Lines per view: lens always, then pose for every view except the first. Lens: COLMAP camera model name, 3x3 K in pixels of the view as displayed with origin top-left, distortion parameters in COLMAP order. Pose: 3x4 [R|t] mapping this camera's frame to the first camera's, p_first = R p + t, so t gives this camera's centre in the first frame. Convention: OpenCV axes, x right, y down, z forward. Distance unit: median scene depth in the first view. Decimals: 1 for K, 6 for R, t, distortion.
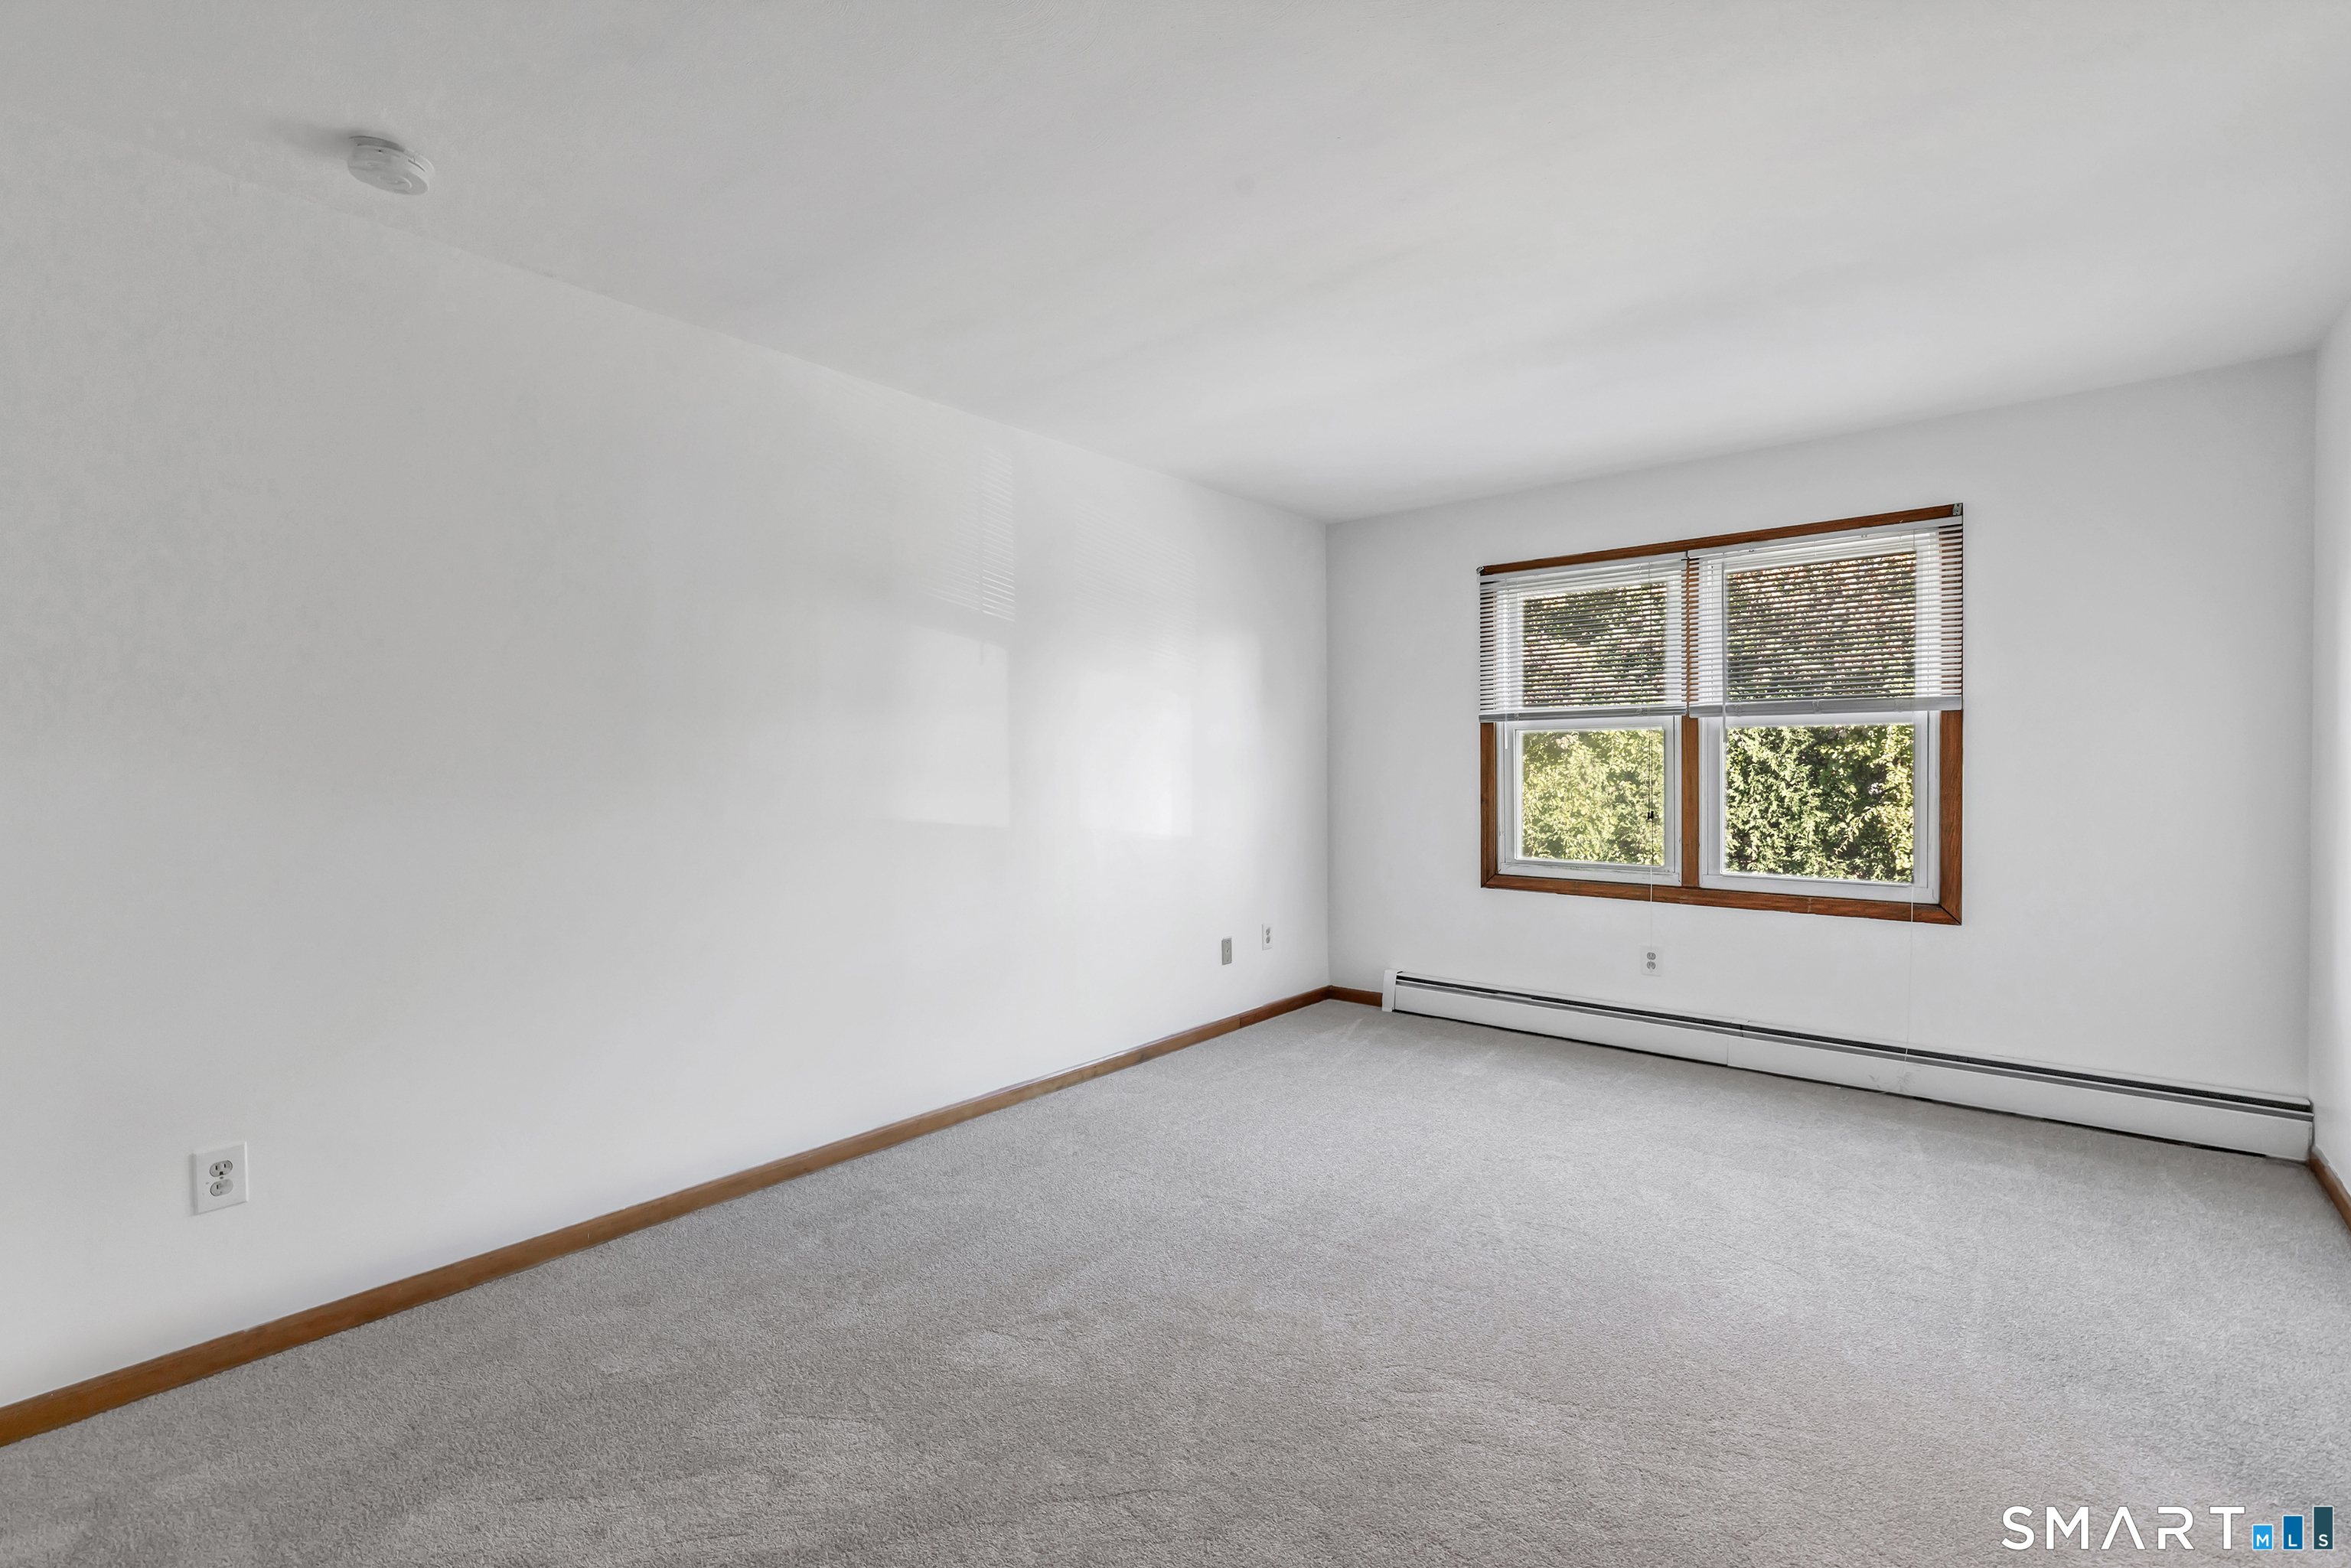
lens RADIAL K [[1027.3, 0, 1172.9], [0, 1027.3, 763.1], [0, 0, 1]] dist [-0.000855, 0.000321]
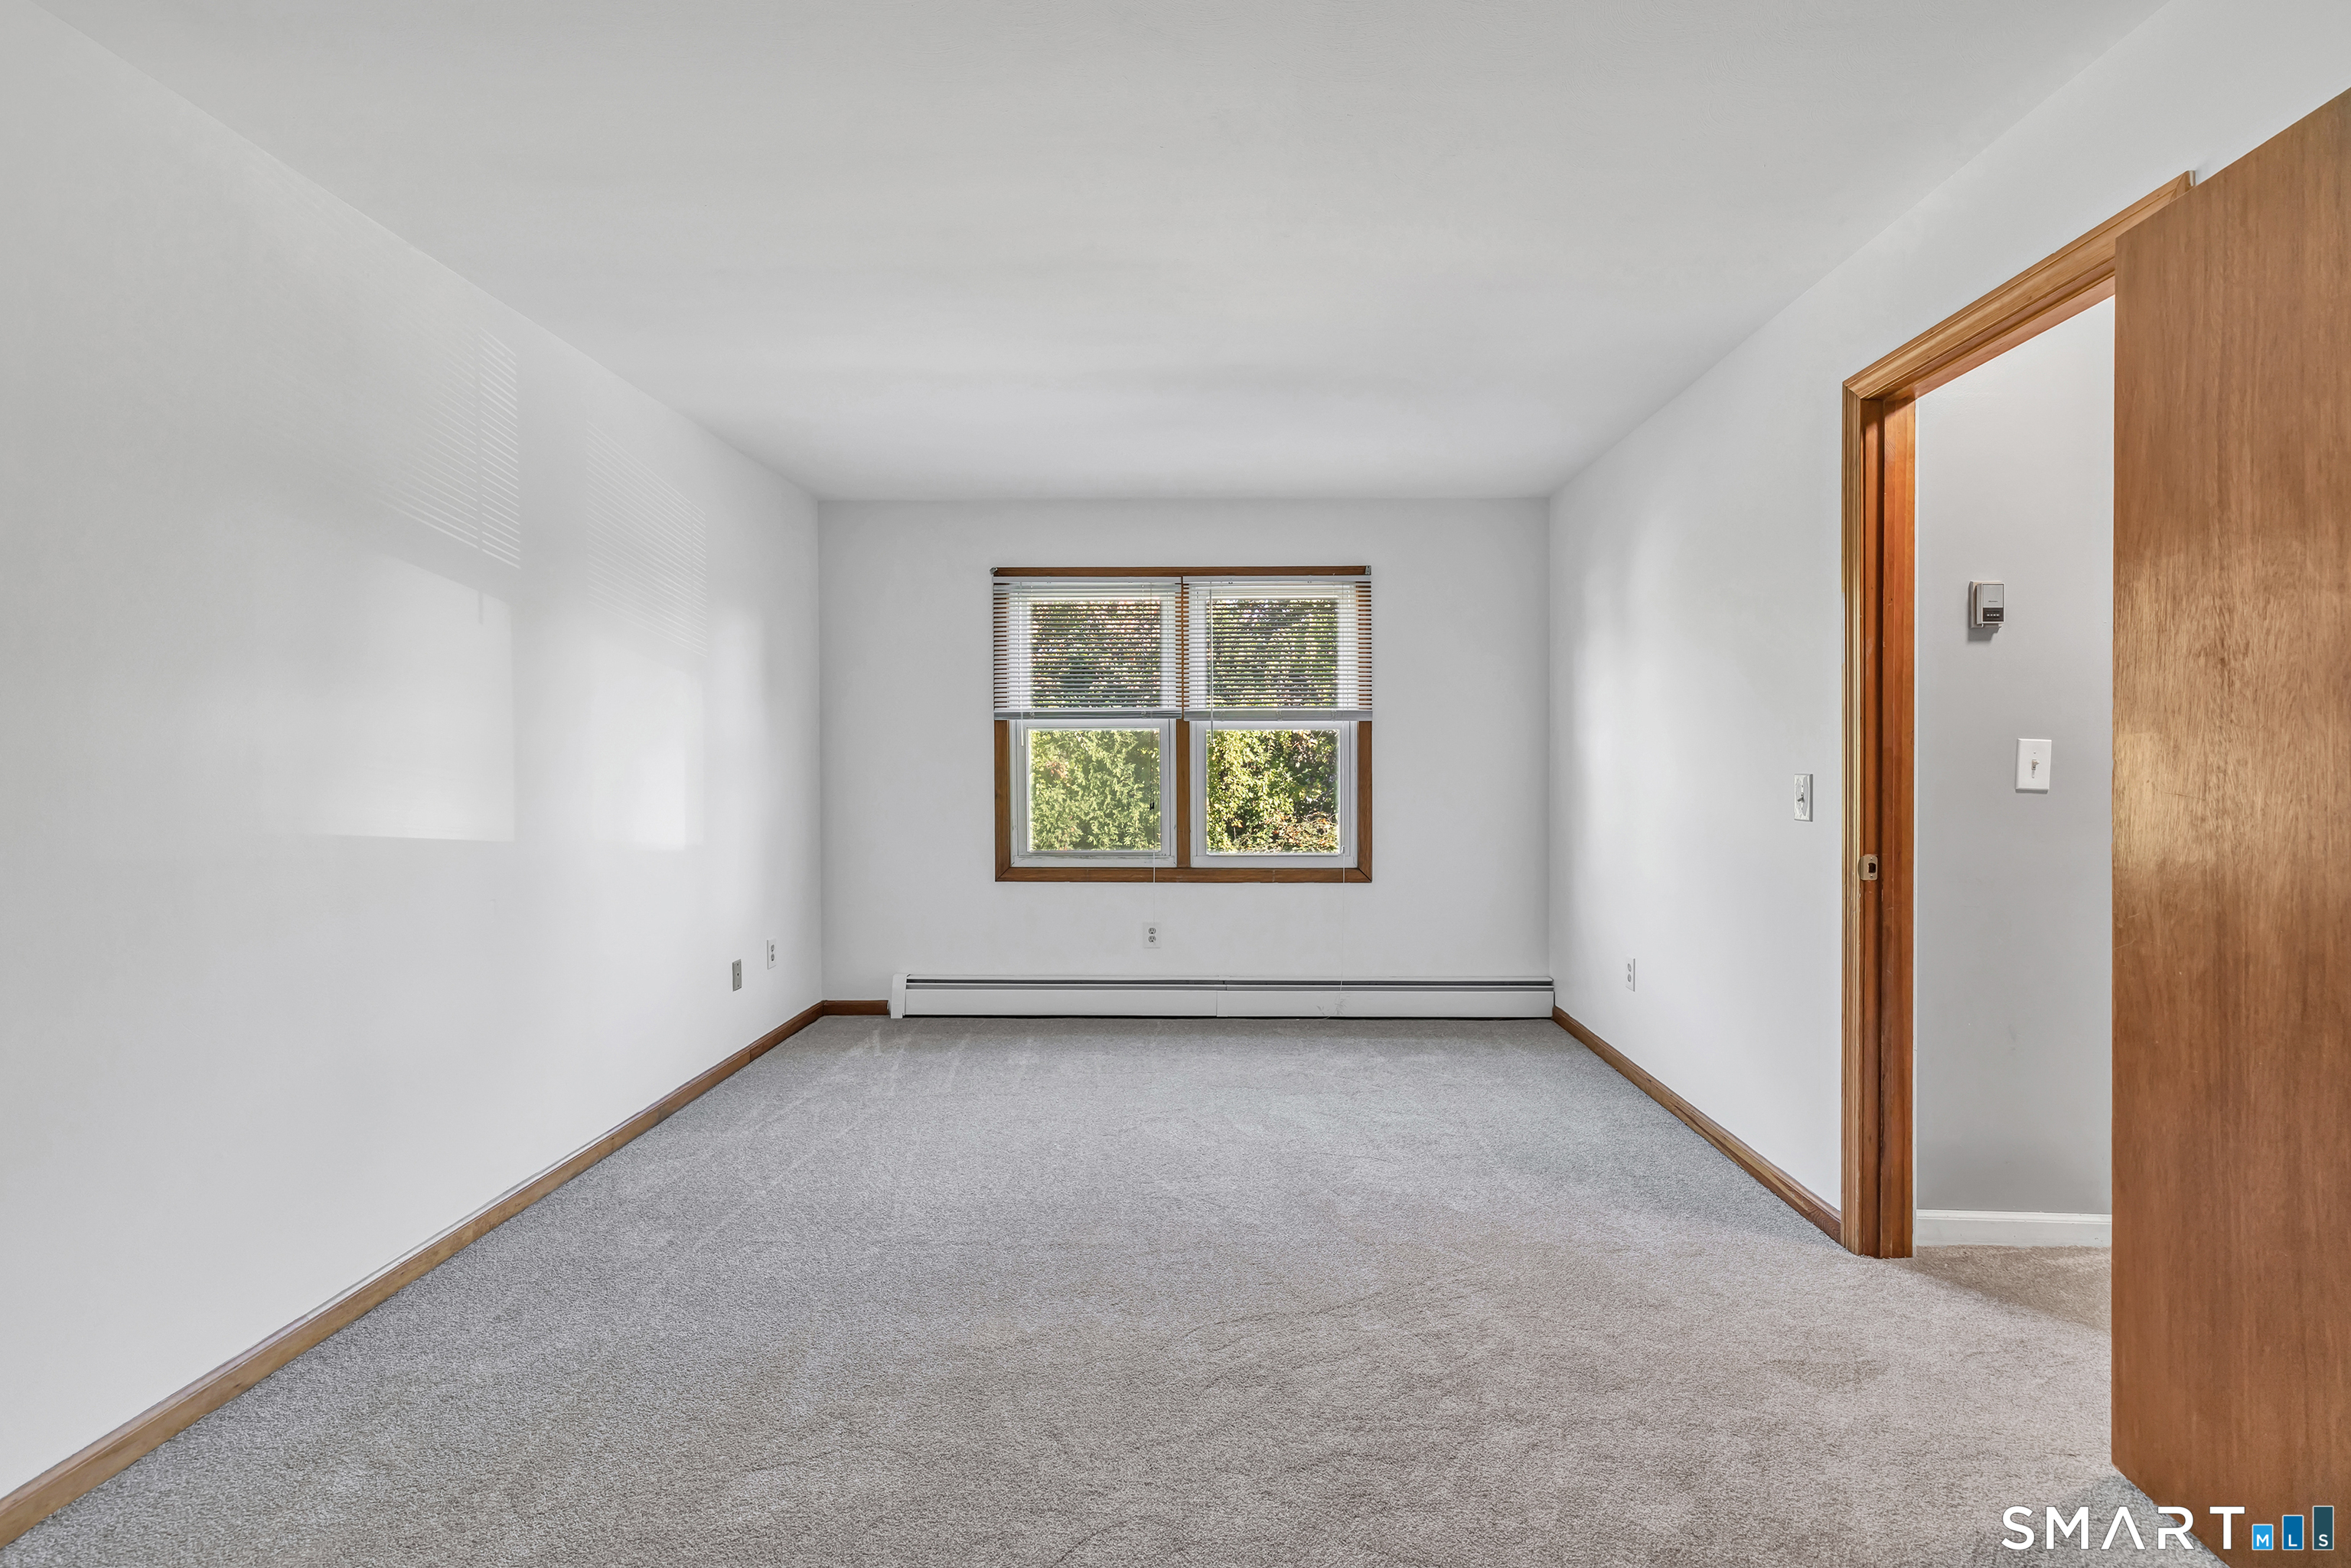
lens RADIAL K [[1040.9, 0, 1183.7], [0, 1040.9, 754.0], [0, 0, 1]] dist [-0.000063, 0.000419]
pose [[0.776732, 0.007920, 0.629782, -0.230764], [-0.002866, 0.999955, -0.009040, 0.003526], [-0.629825, 0.005216, 0.776720, 0.088321]]
